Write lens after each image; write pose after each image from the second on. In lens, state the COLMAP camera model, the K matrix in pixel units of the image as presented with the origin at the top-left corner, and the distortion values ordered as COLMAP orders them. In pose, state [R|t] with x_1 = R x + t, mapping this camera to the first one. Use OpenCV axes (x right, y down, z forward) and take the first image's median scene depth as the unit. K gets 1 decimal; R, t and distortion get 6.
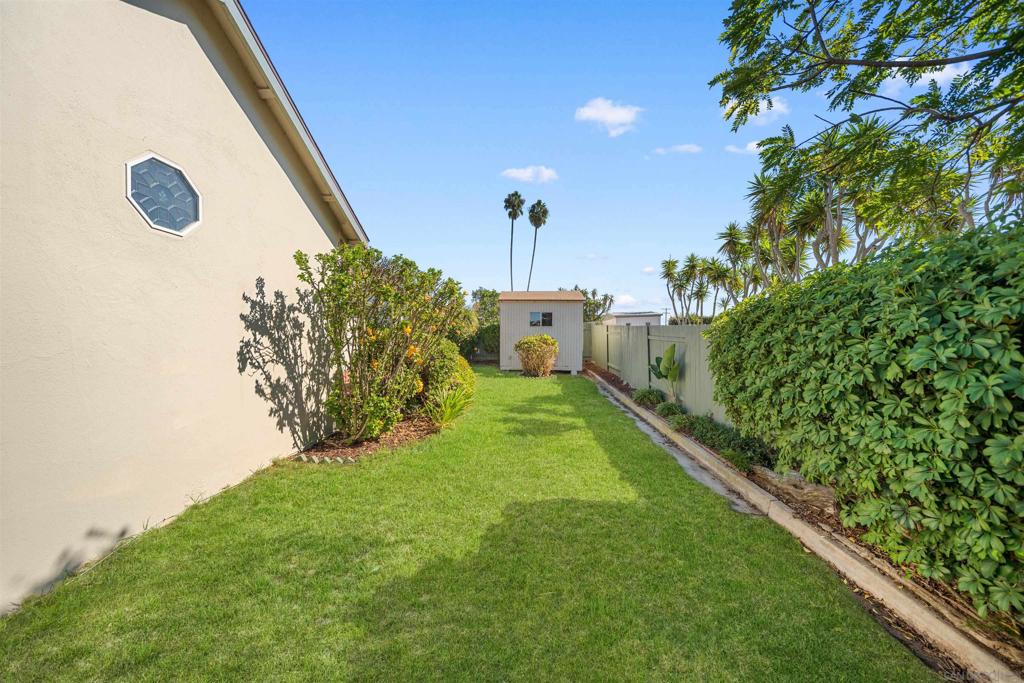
lens RADIAL K [[348.7, 0, 509.9], [0, 348.7, 343.3], [0, 0, 1]] dist [-0.000904, -0.000099]
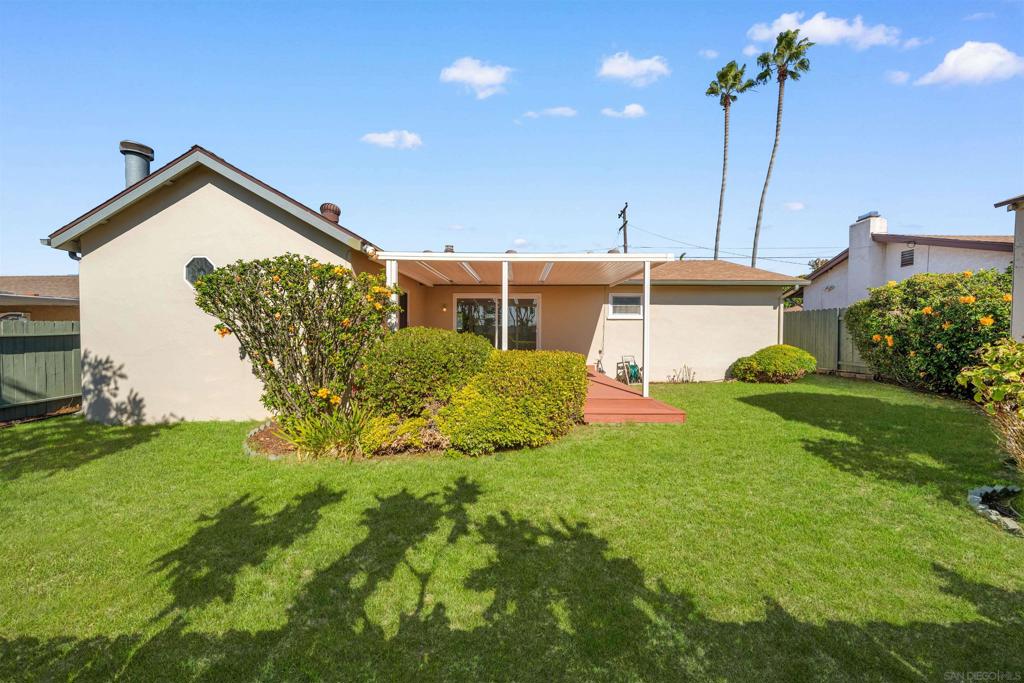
lens RADIAL K [[350.4, 0, 511.5], [0, 350.4, 347.5], [0, 0, 1]] dist [-0.001284, -0.000203]
pose [[0.065335, 0.035587, -0.997229, 0.818535], [-0.008603, 0.999347, 0.035099, -0.036374], [0.997826, 0.006286, 0.065599, 1.726387]]
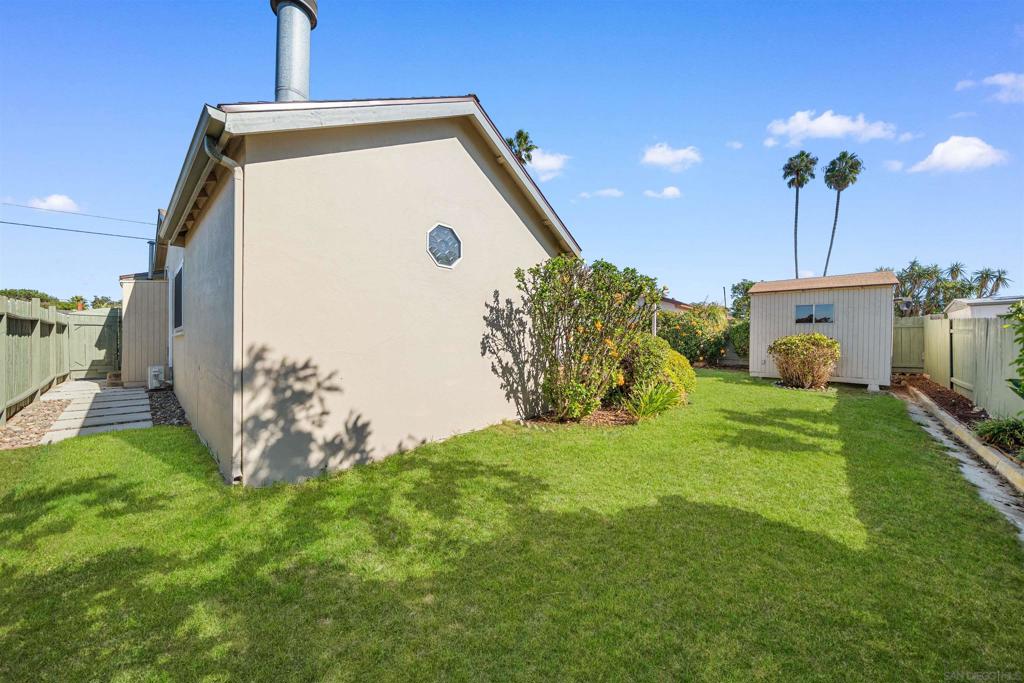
lens RADIAL K [[348.7, 0, 509.9], [0, 348.7, 343.3], [0, 0, 1]] dist [-0.000904, -0.000099]
pose [[0.775015, 0.012310, -0.631823, 0.190727], [-0.016096, 0.999870, -0.000263, 0.023095], [0.631738, 0.010373, 0.775113, -0.055343]]
